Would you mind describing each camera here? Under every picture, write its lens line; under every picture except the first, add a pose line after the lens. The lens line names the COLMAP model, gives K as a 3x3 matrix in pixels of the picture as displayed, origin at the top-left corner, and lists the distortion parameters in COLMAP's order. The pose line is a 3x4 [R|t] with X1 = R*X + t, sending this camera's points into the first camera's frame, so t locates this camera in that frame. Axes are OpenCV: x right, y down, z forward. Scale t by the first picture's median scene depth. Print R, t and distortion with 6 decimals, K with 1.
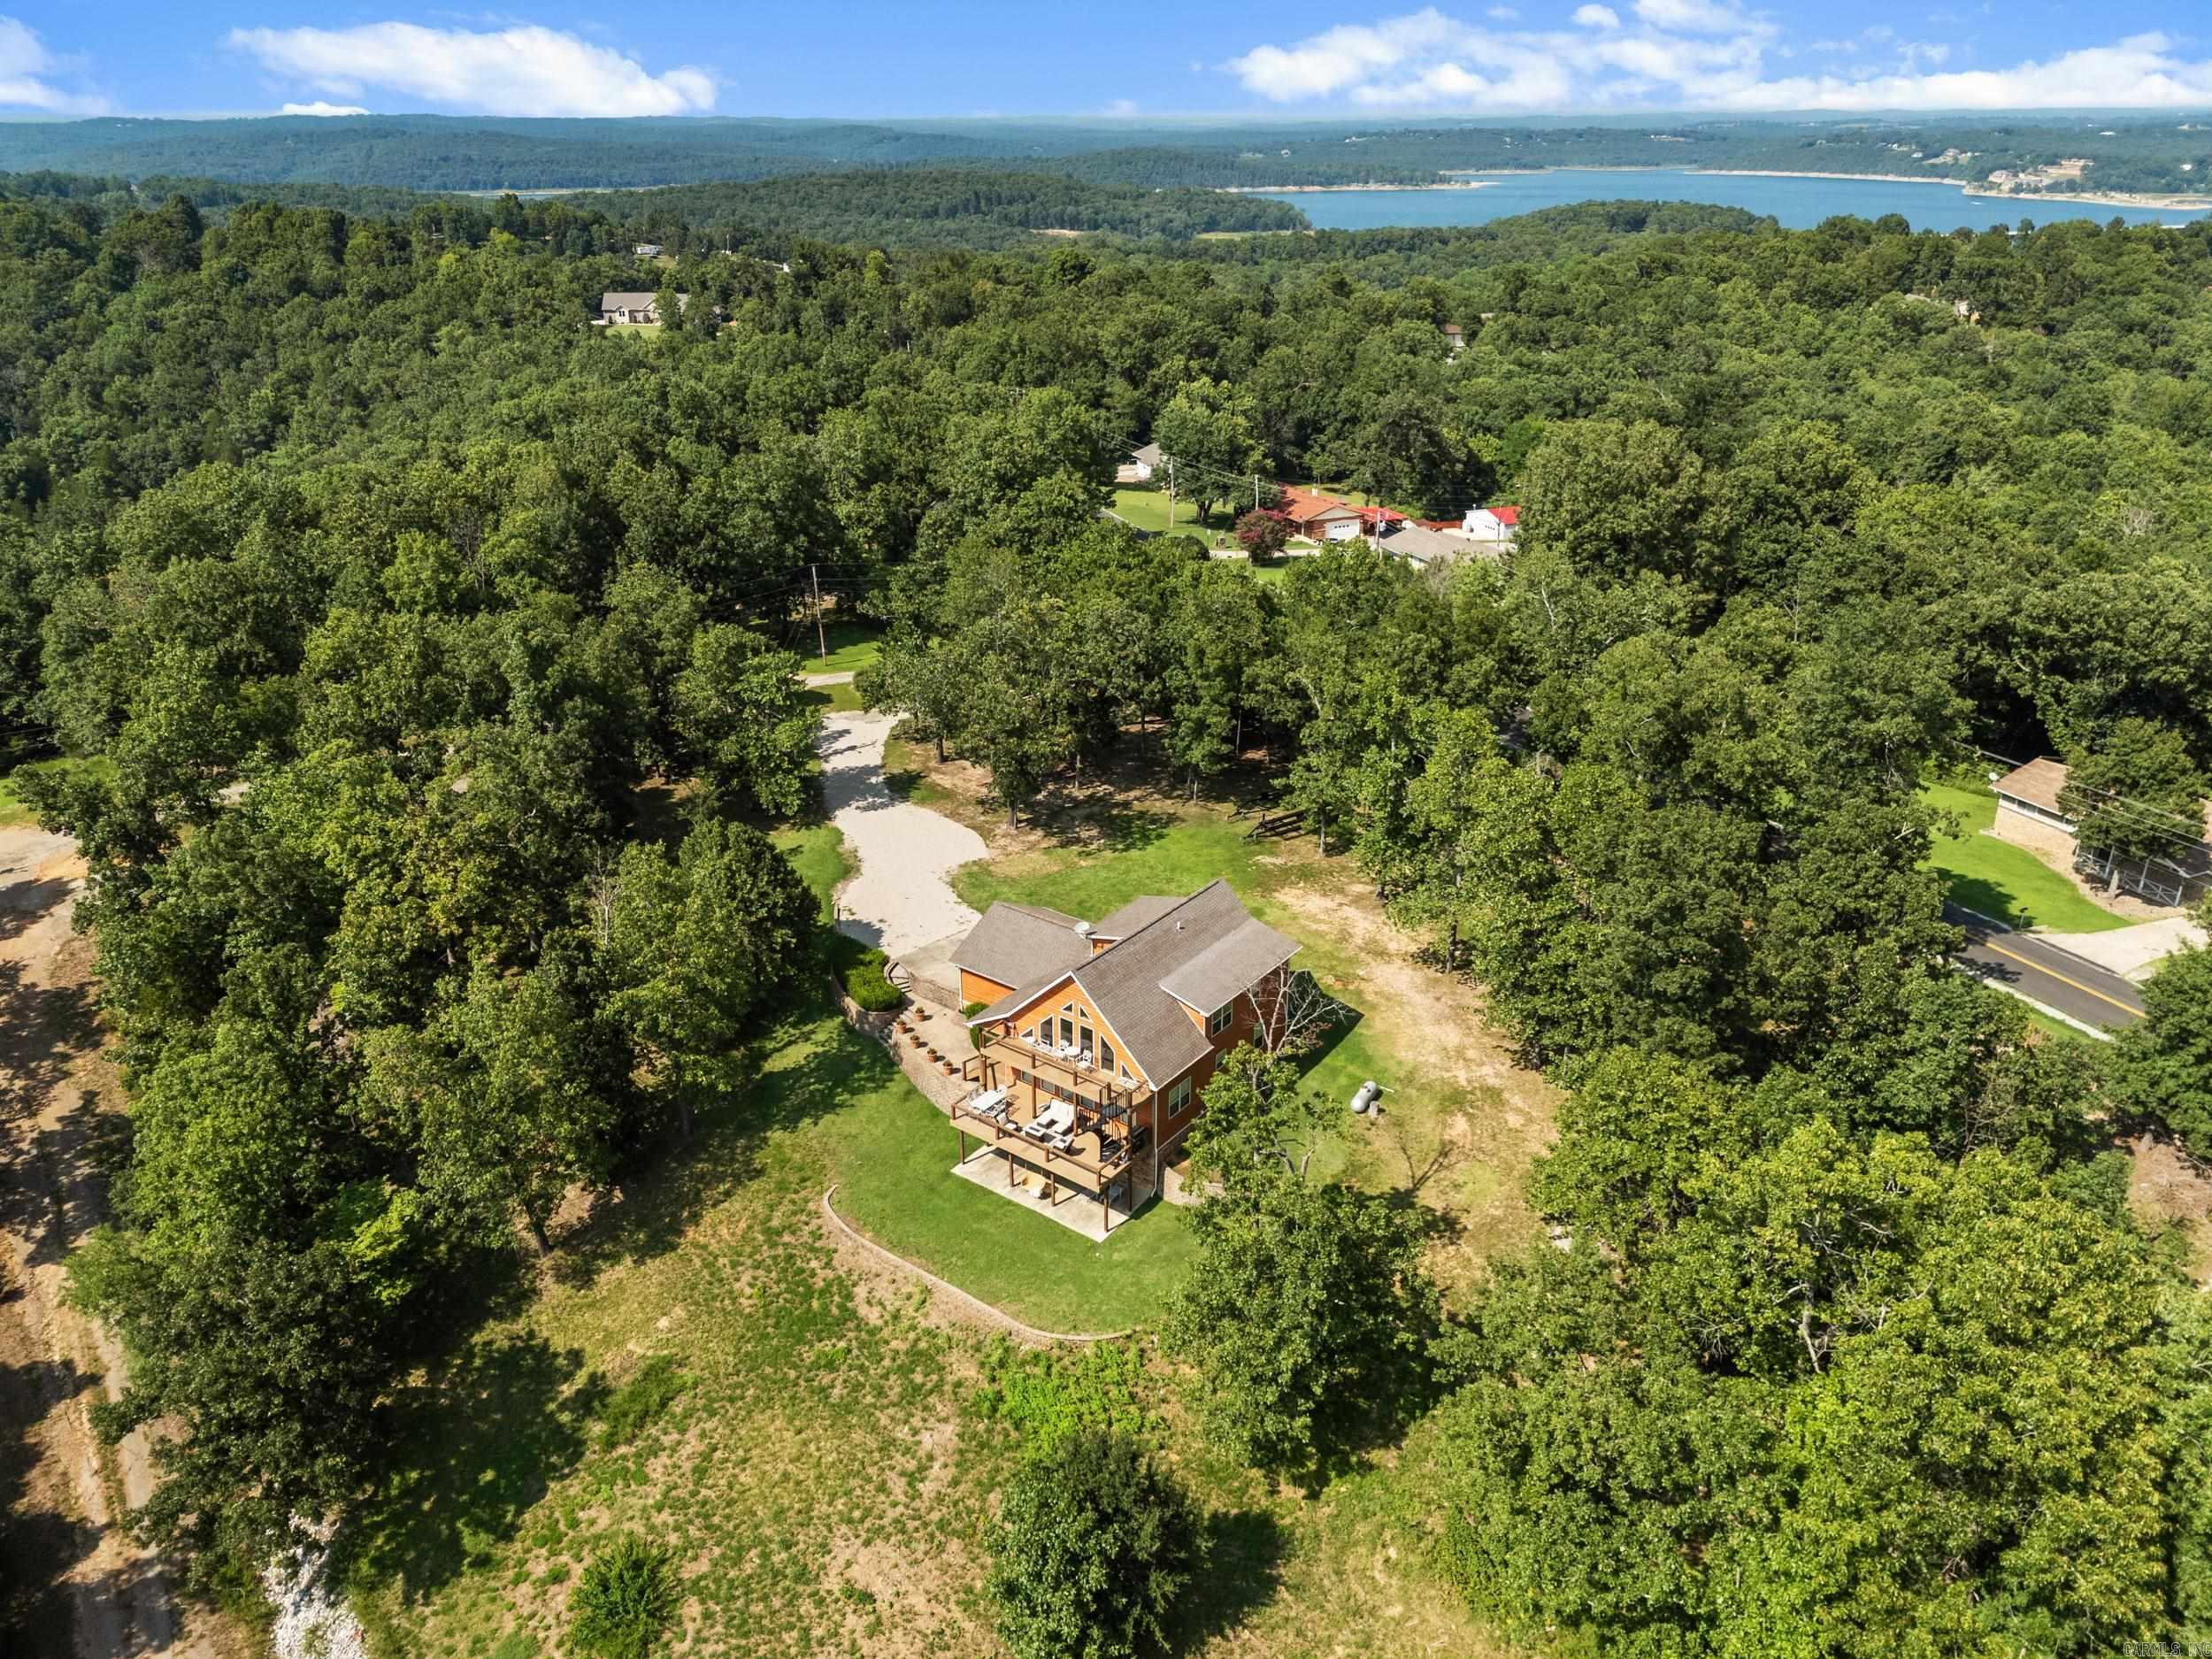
lens RADIAL K [[1616.7, 0, 1118.5], [0, 1616.7, 830.1], [0, 0, 1]] dist [0.058436, -0.053036]
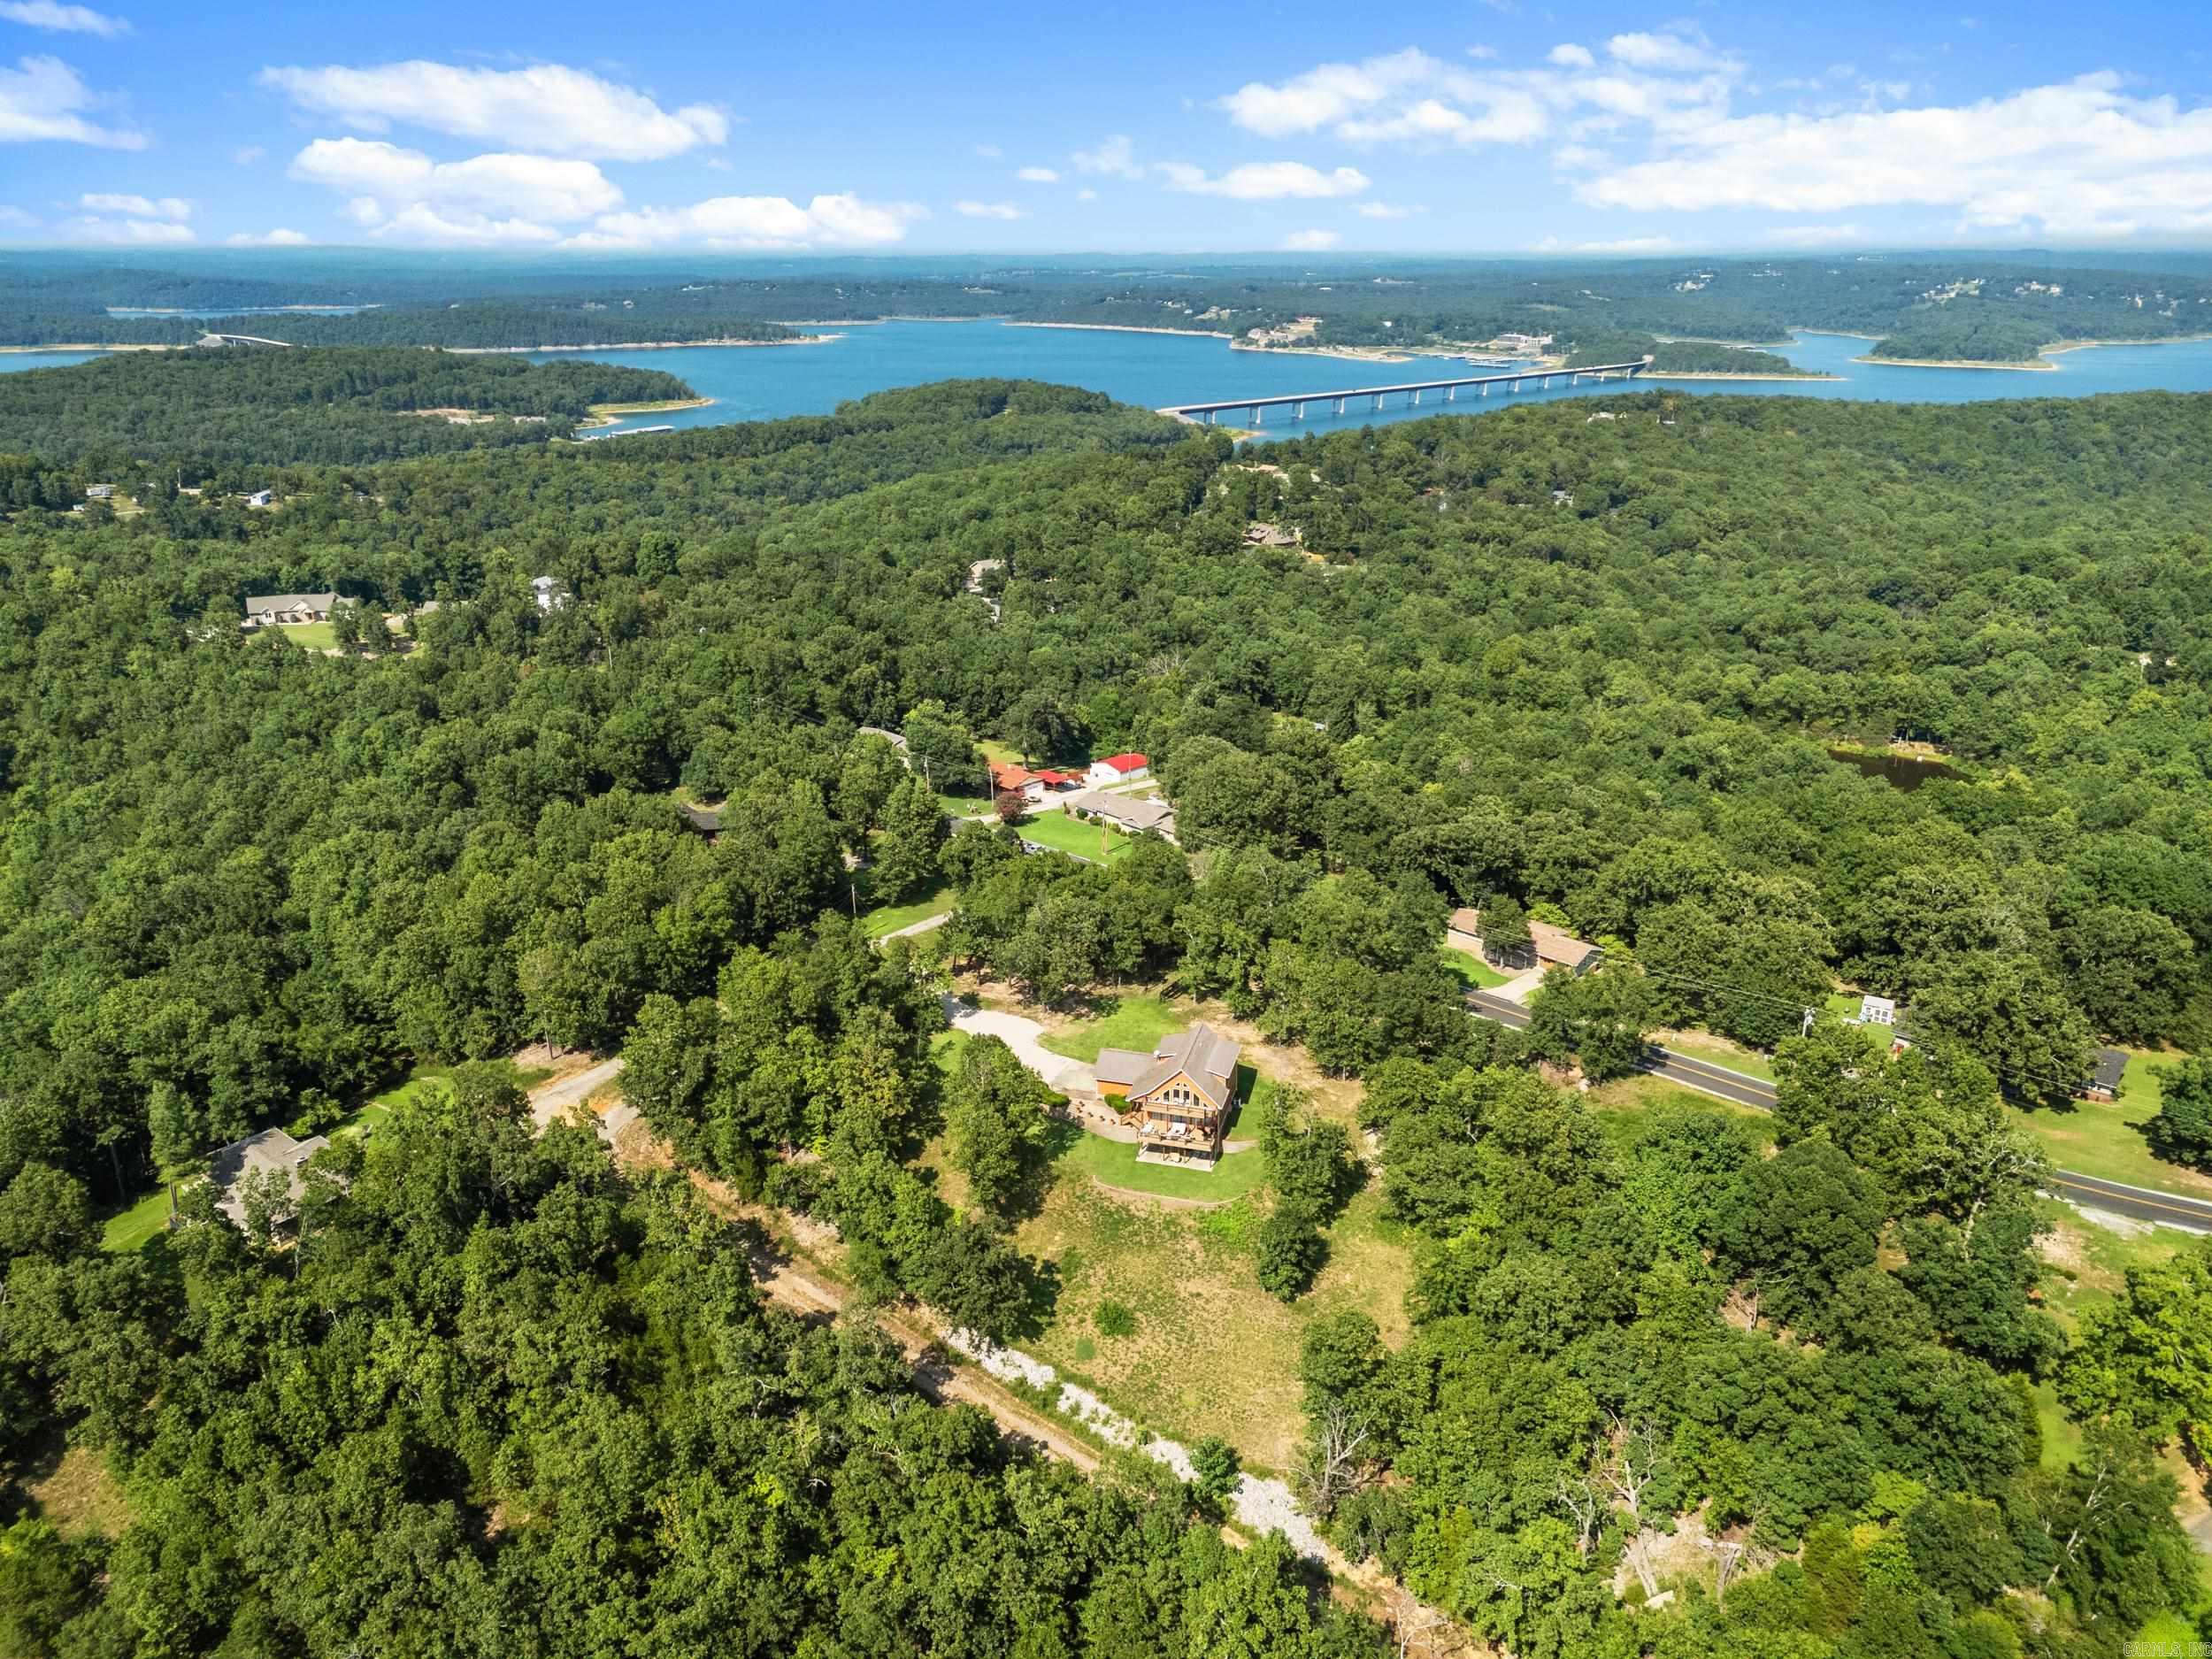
lens RADIAL K [[1611.5, 0, 1085.7], [0, 1611.5, 799.5], [0, 0, 1]] dist [0.108444, -0.106793]
pose [[0.931440, -0.119209, 0.343814, -0.691977], [0.147748, 0.987327, -0.057938, -0.144218], [-0.332550, 0.104764, 0.937249, -0.969363]]
